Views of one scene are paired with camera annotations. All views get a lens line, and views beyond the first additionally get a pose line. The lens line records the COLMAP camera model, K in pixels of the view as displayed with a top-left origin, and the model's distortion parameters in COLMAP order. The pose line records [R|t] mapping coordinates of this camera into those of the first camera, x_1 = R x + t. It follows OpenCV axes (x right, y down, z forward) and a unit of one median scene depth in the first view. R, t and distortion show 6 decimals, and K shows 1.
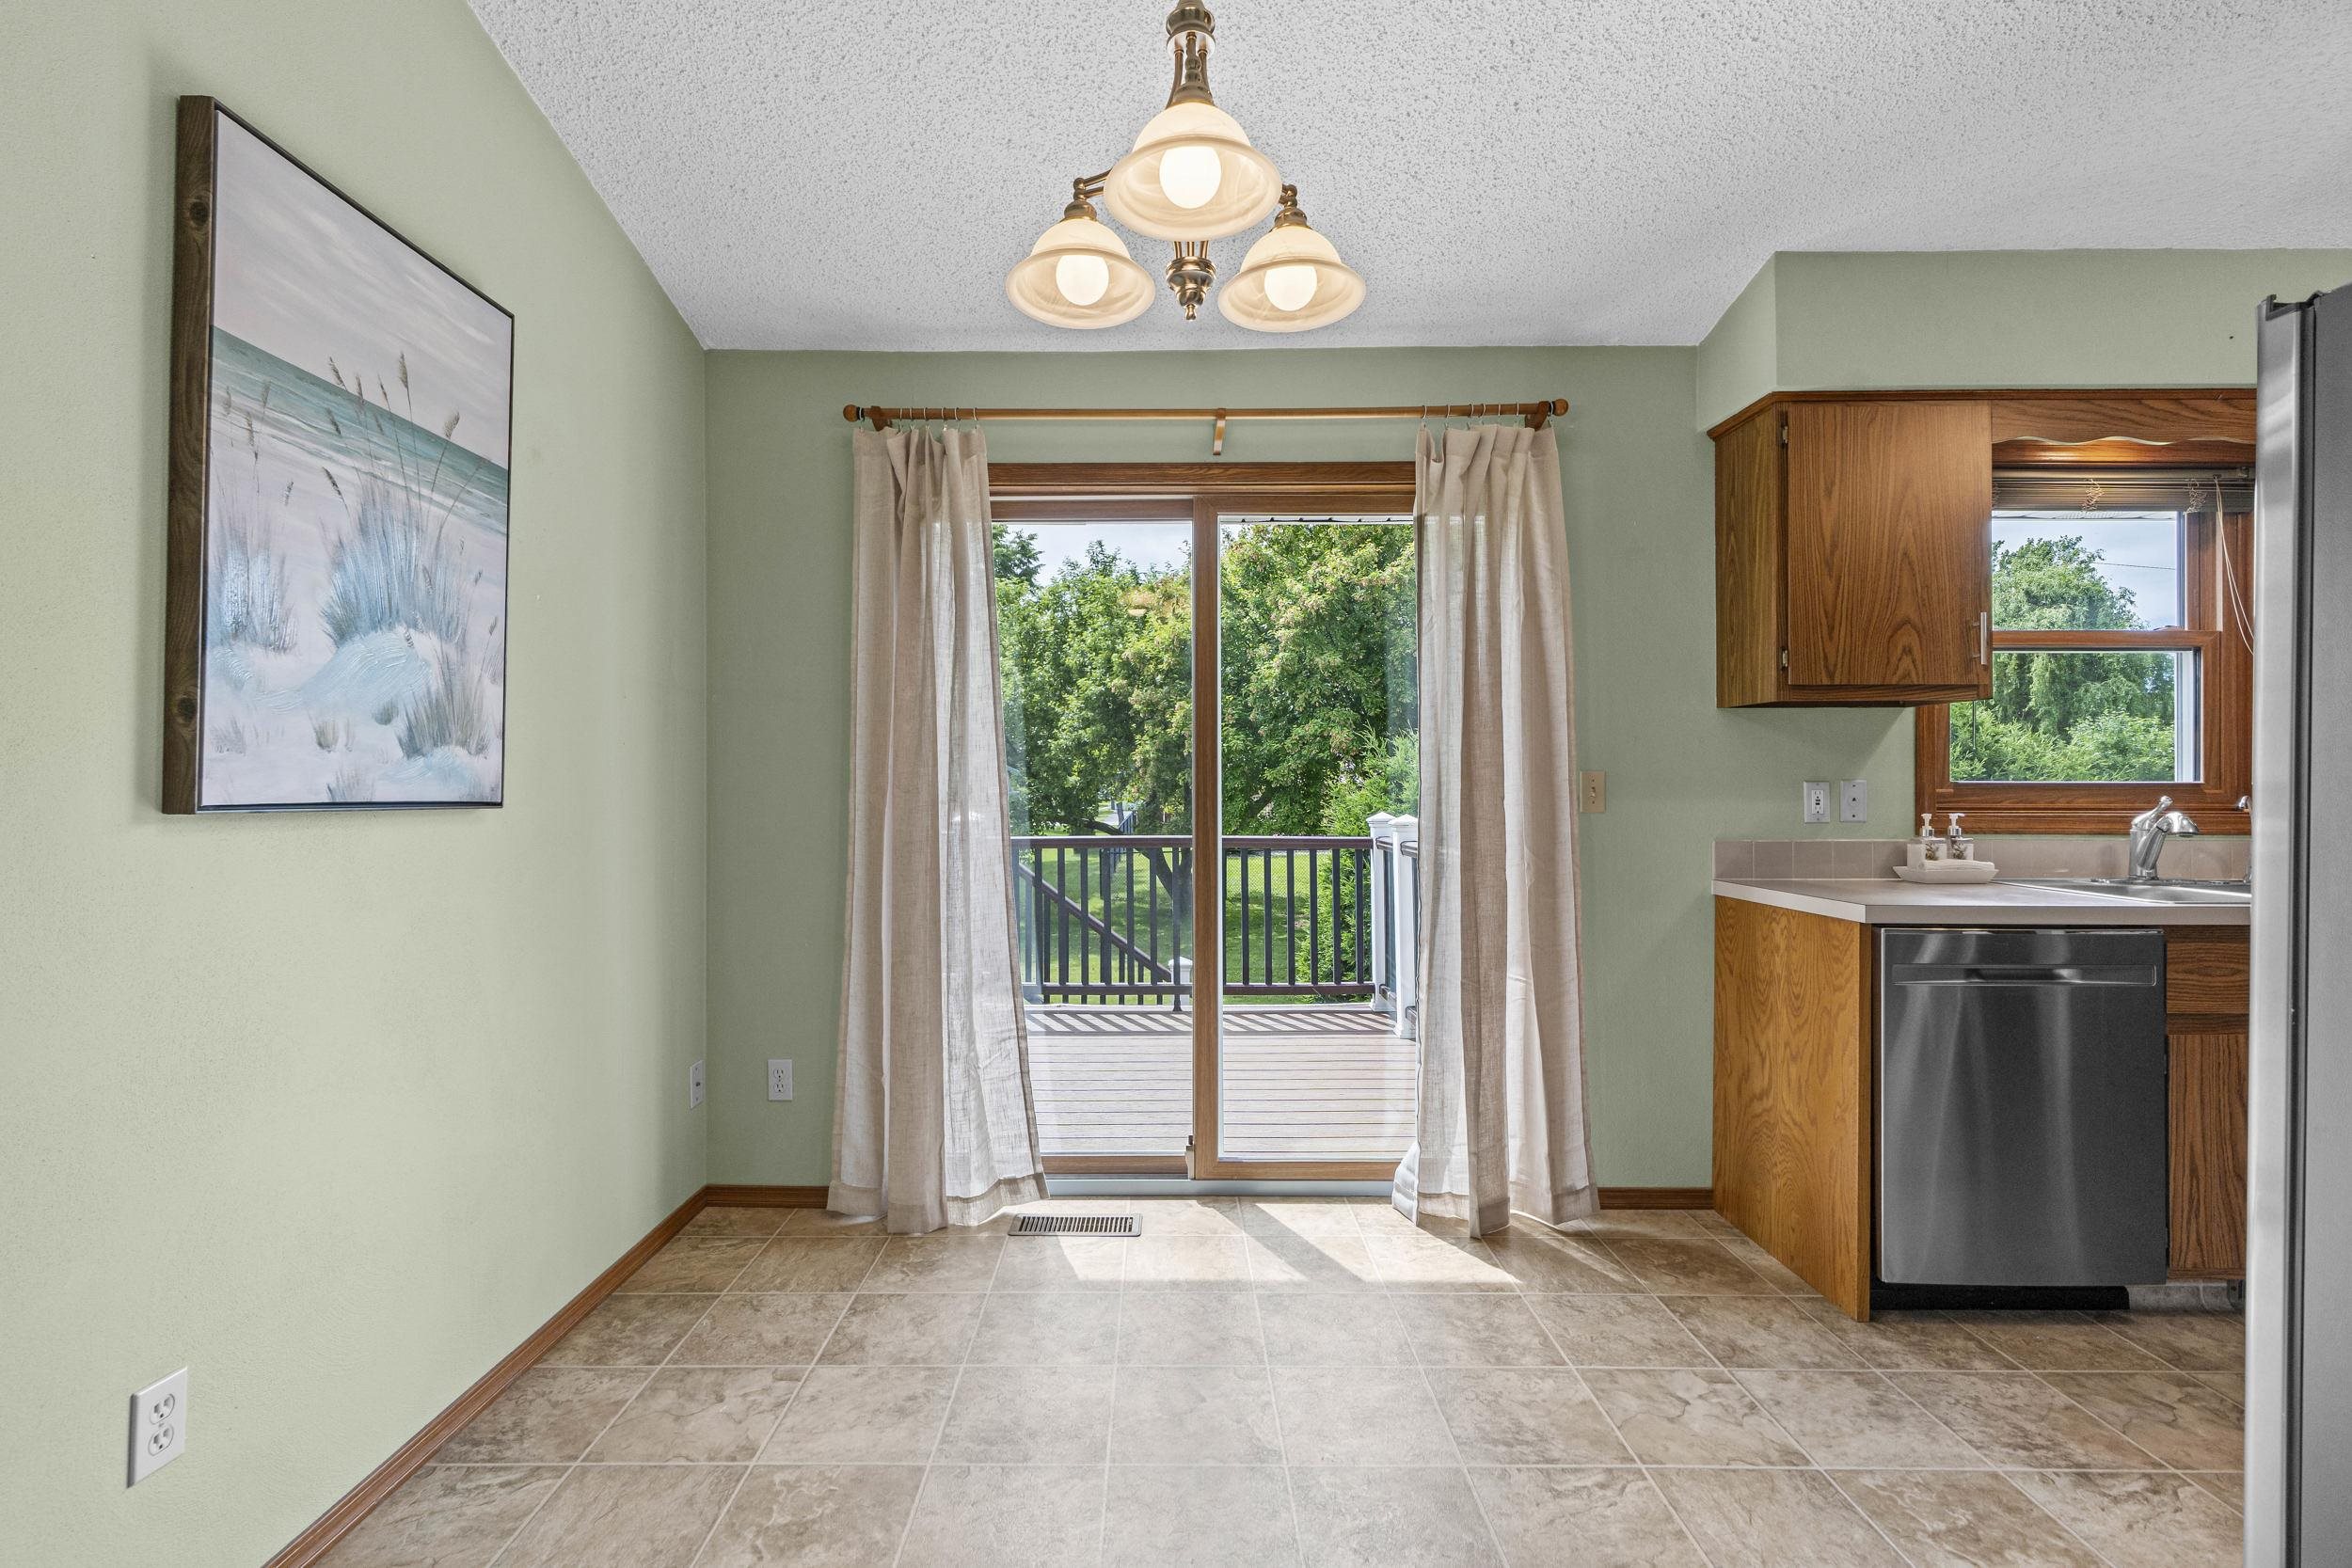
lens RADIAL K [[1060.4, 0, 1162.6], [0, 1060.4, 778.9], [0, 0, 1]] dist [-0.011199, 0.005780]
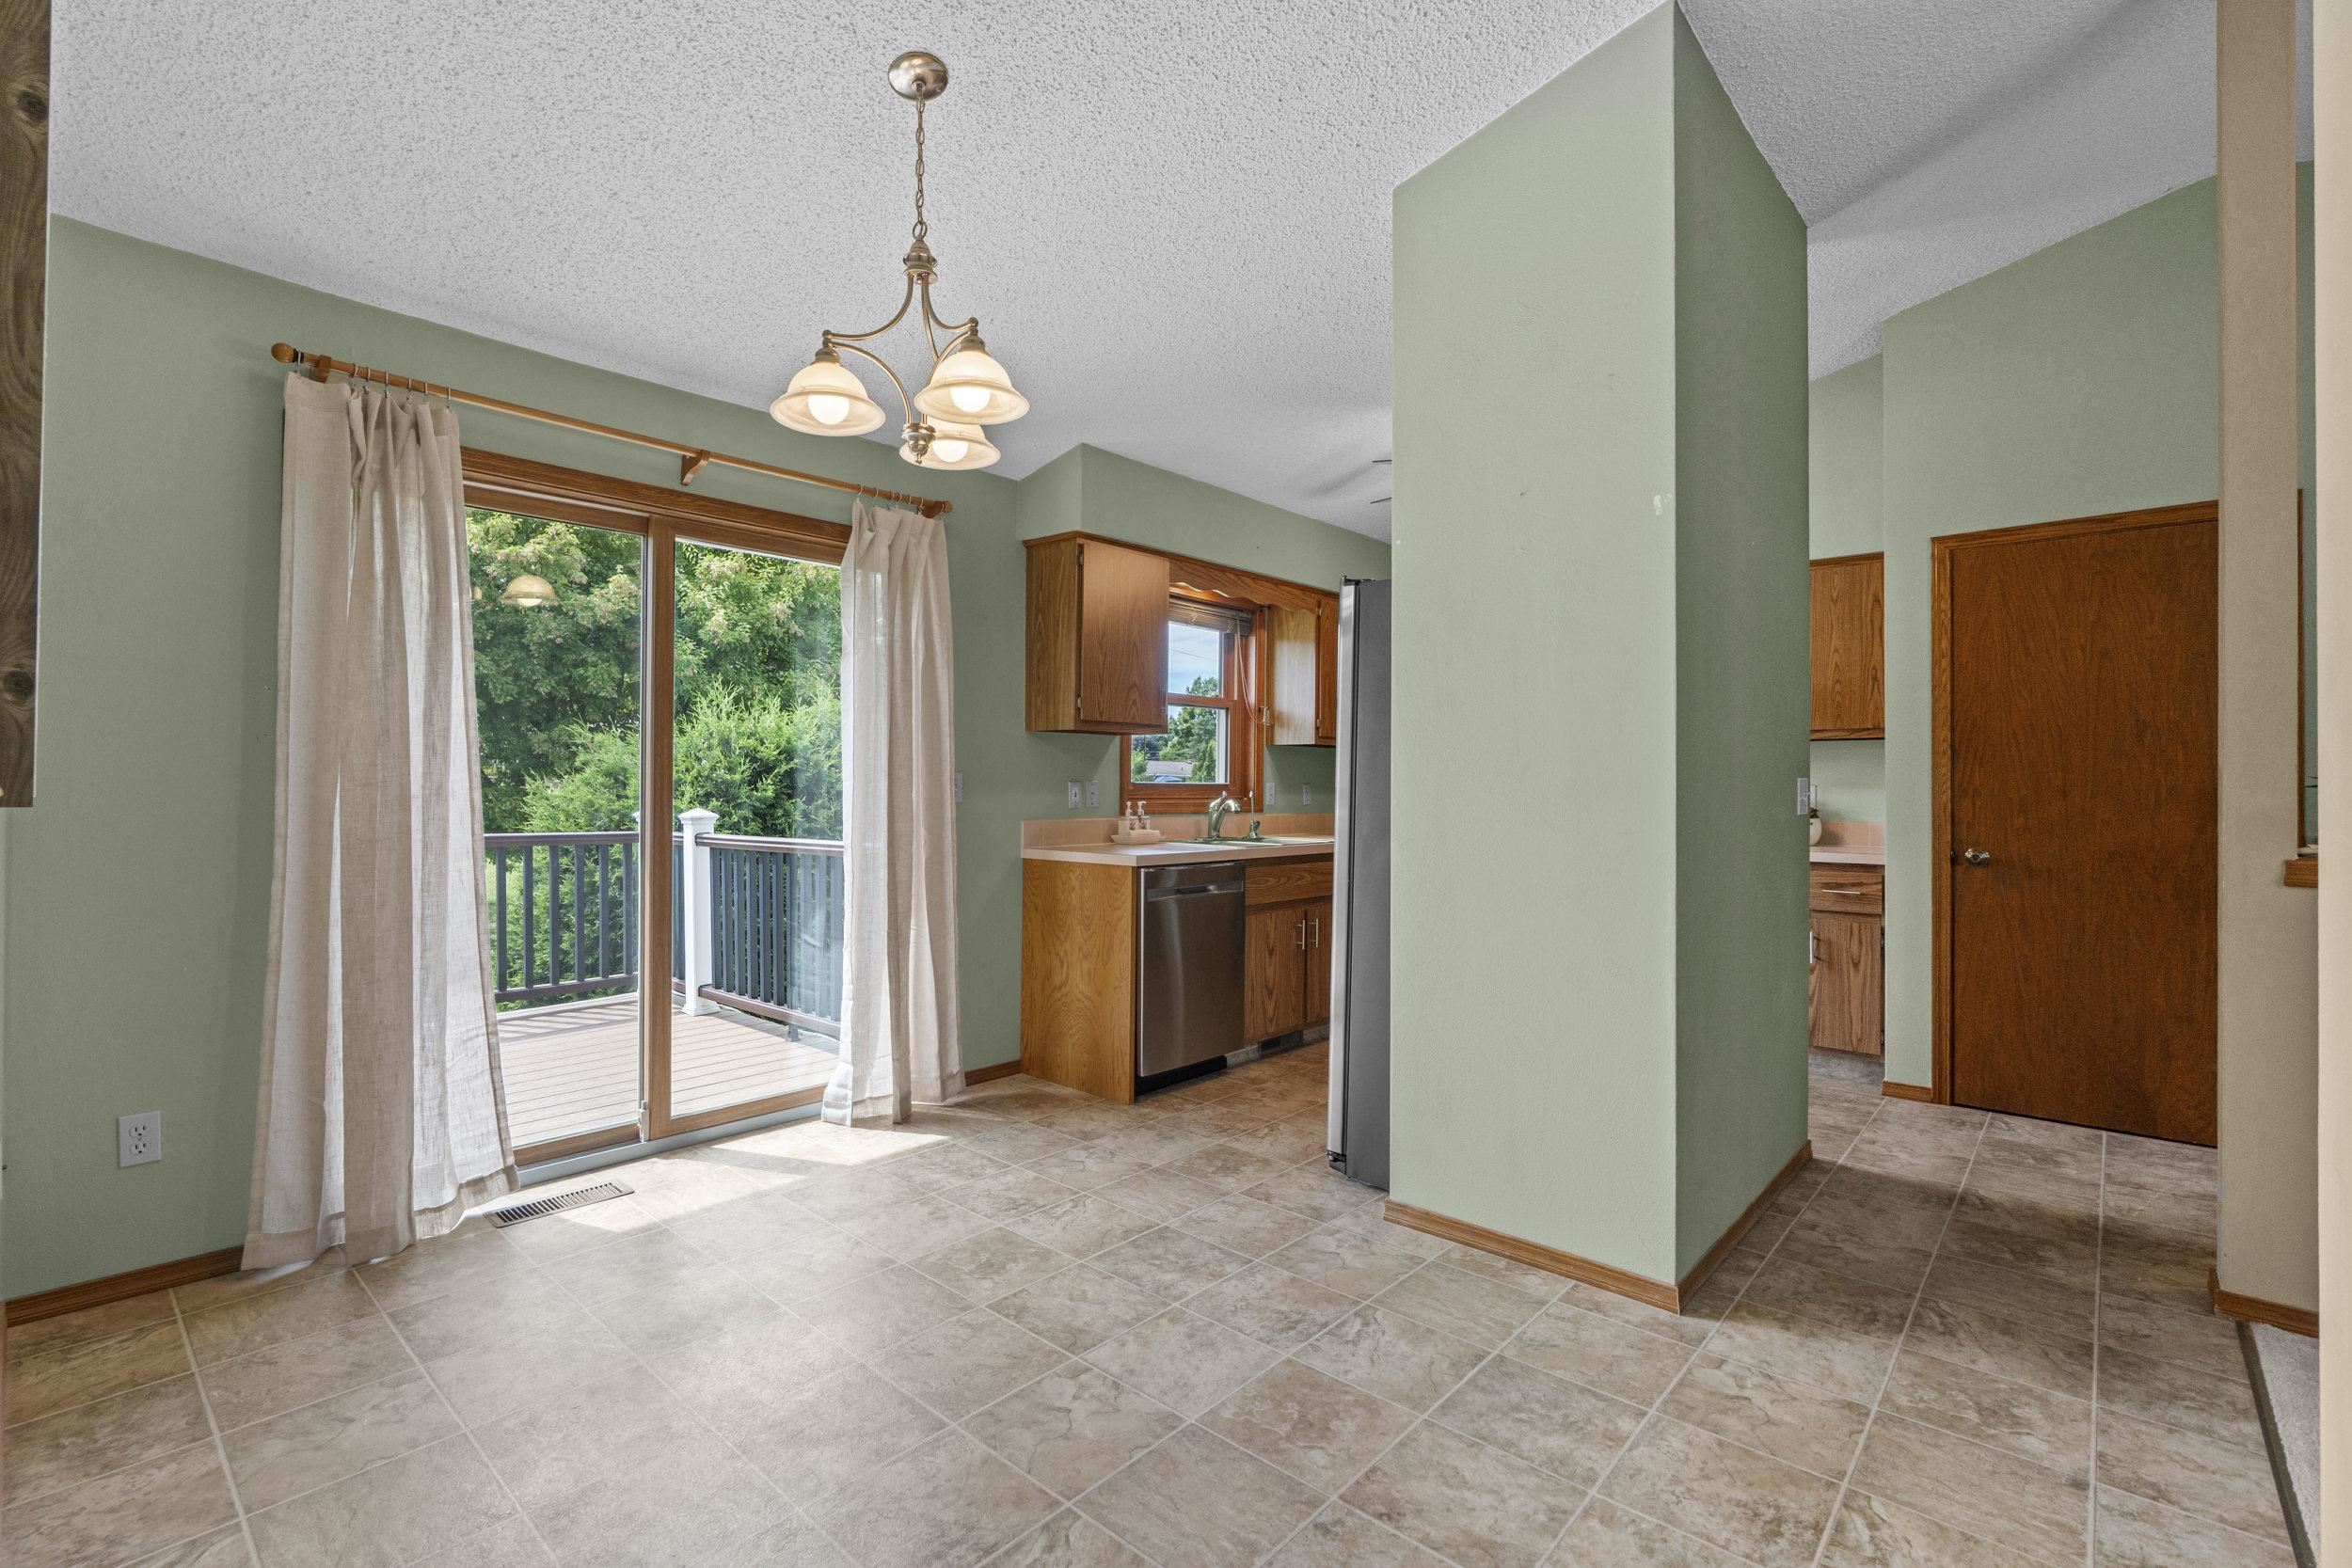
lens RADIAL K [[1060.4, 0, 1169.3], [0, 1060.4, 777.8], [0, 0, 1]] dist [-0.011199, 0.005780]
pose [[0.664108, 0.010633, 0.747561, -0.471964], [-0.012142, 0.999920, -0.003435, 0.000459], [-0.747538, -0.006796, 0.664184, -0.135134]]
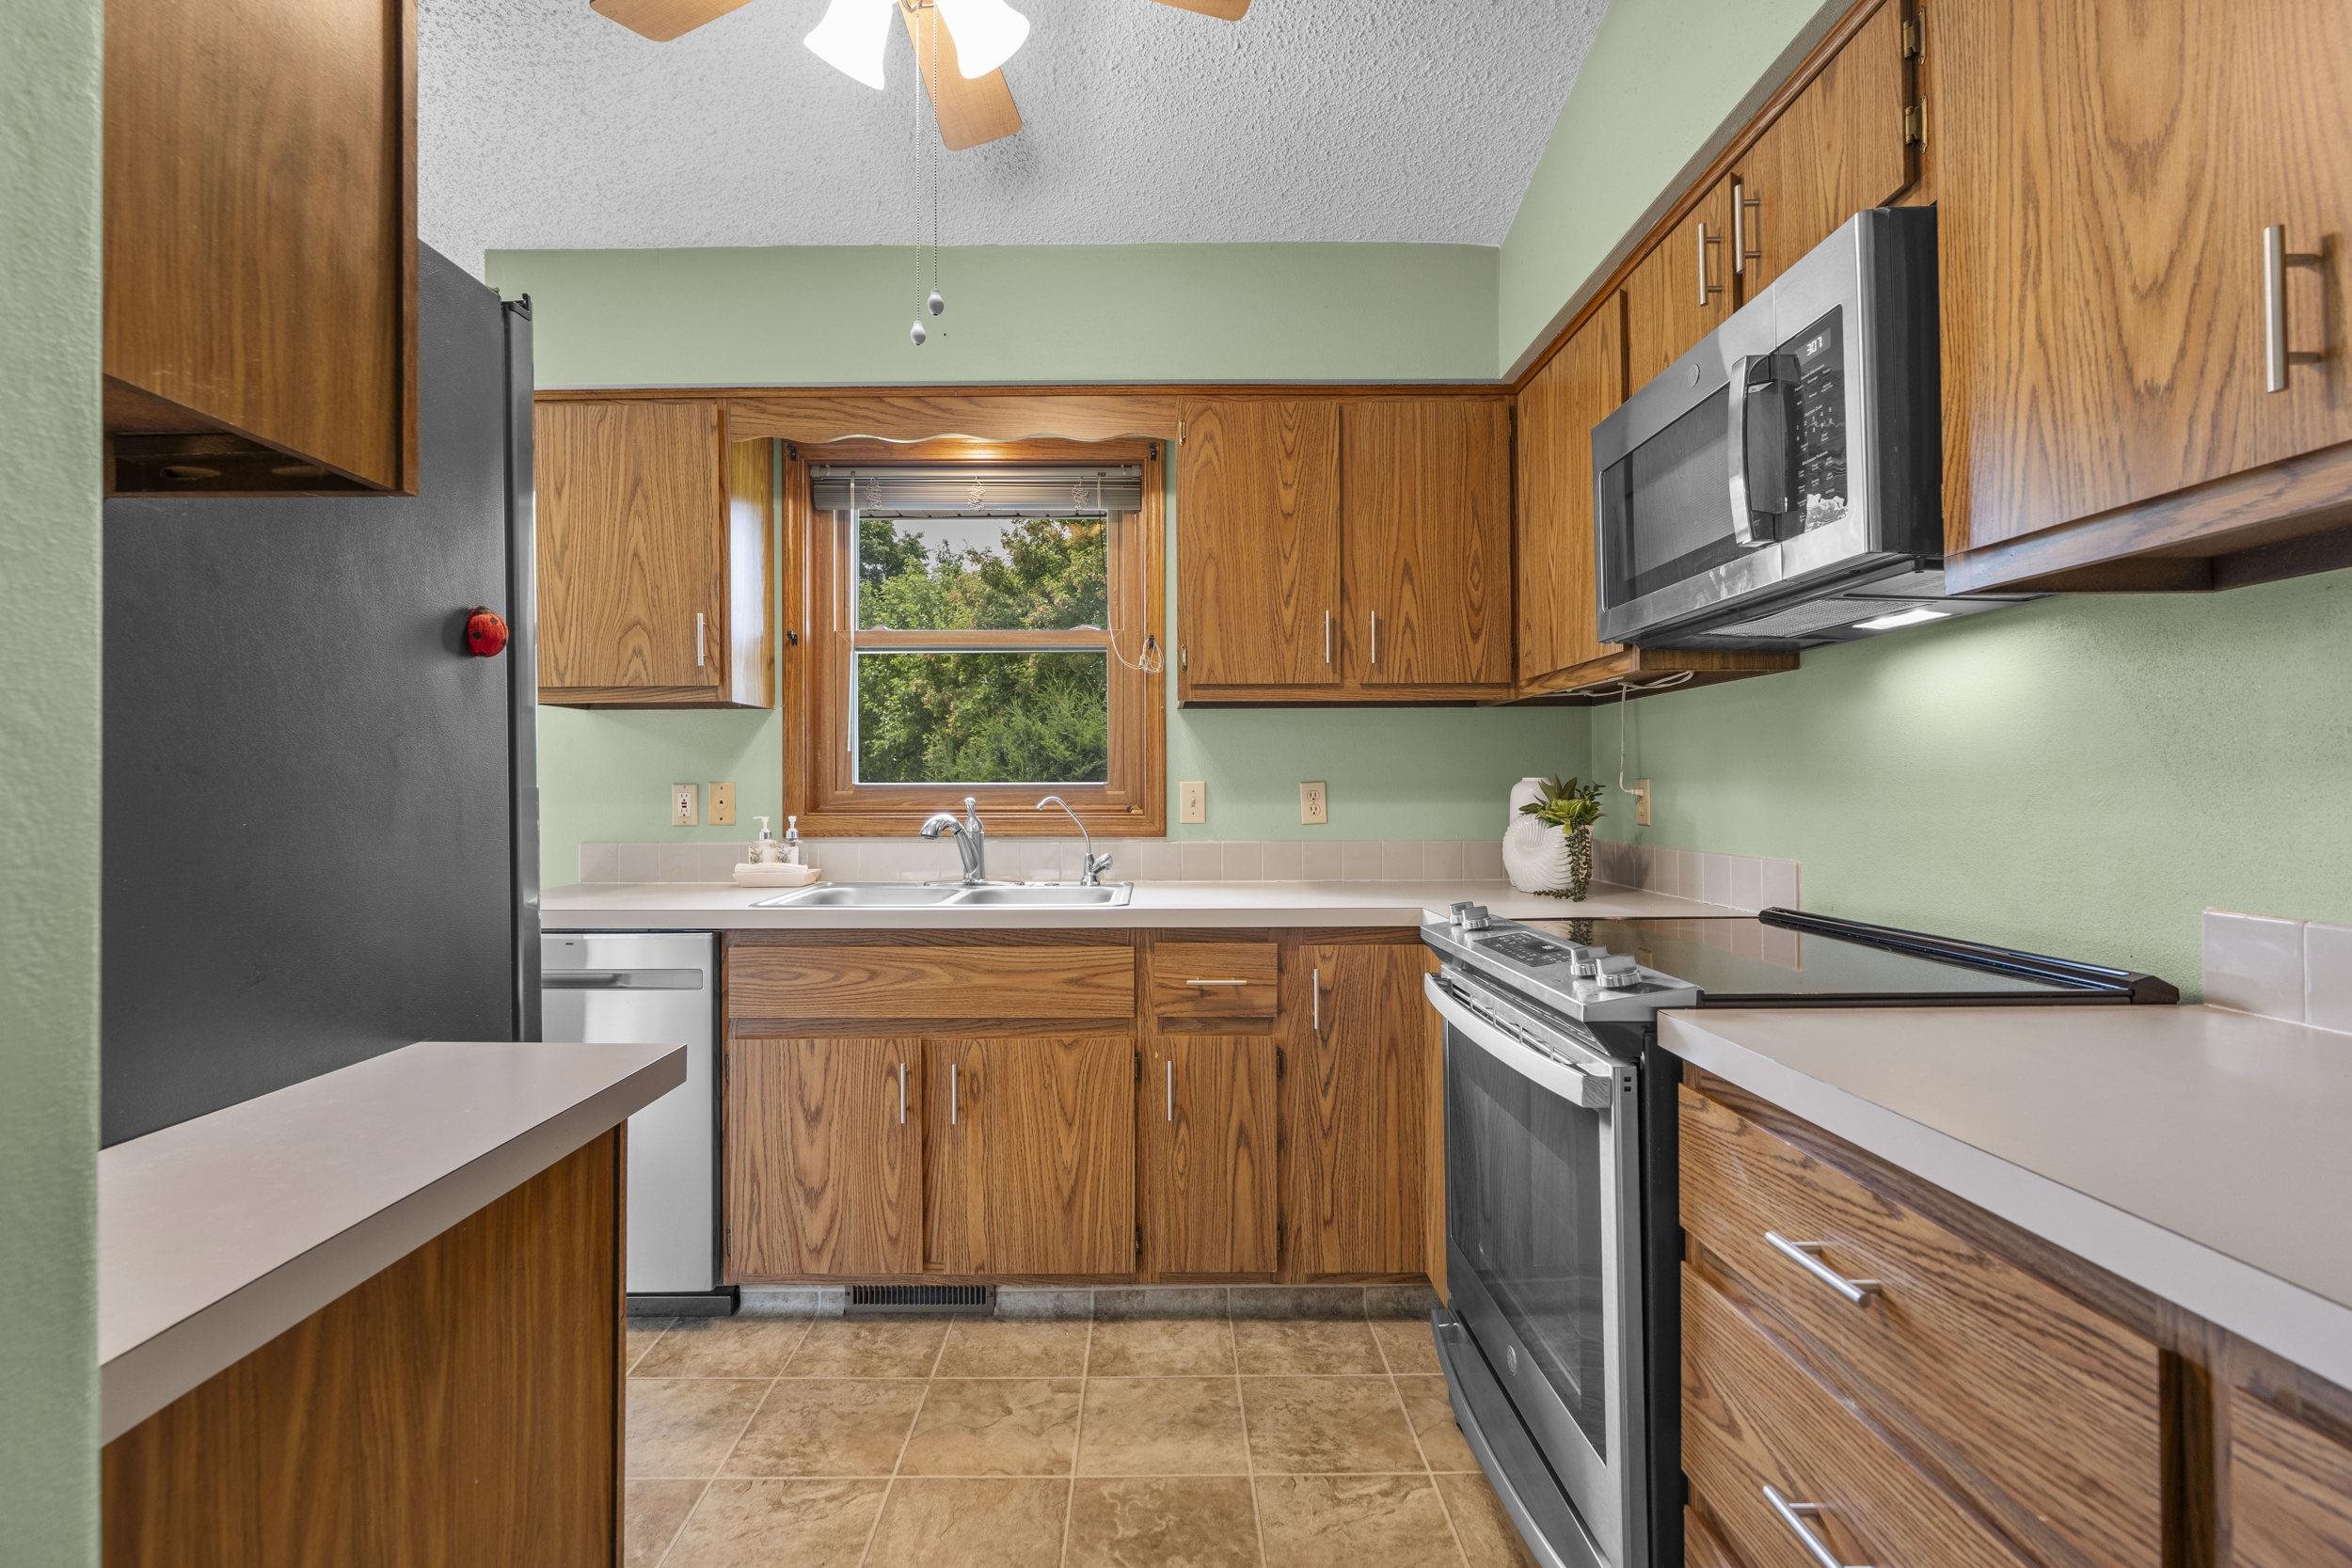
lens RADIAL K [[1060.4, 0, 1156.9], [0, 1060.4, 788.4], [0, 0, 1]] dist [-0.011199, 0.005780]
pose [[0.999956, -0.004495, 0.008247, 1.123839], [0.004502, 0.999990, -0.000744, 0.008792], [-0.008244, 0.000781, 0.999966, 0.004656]]
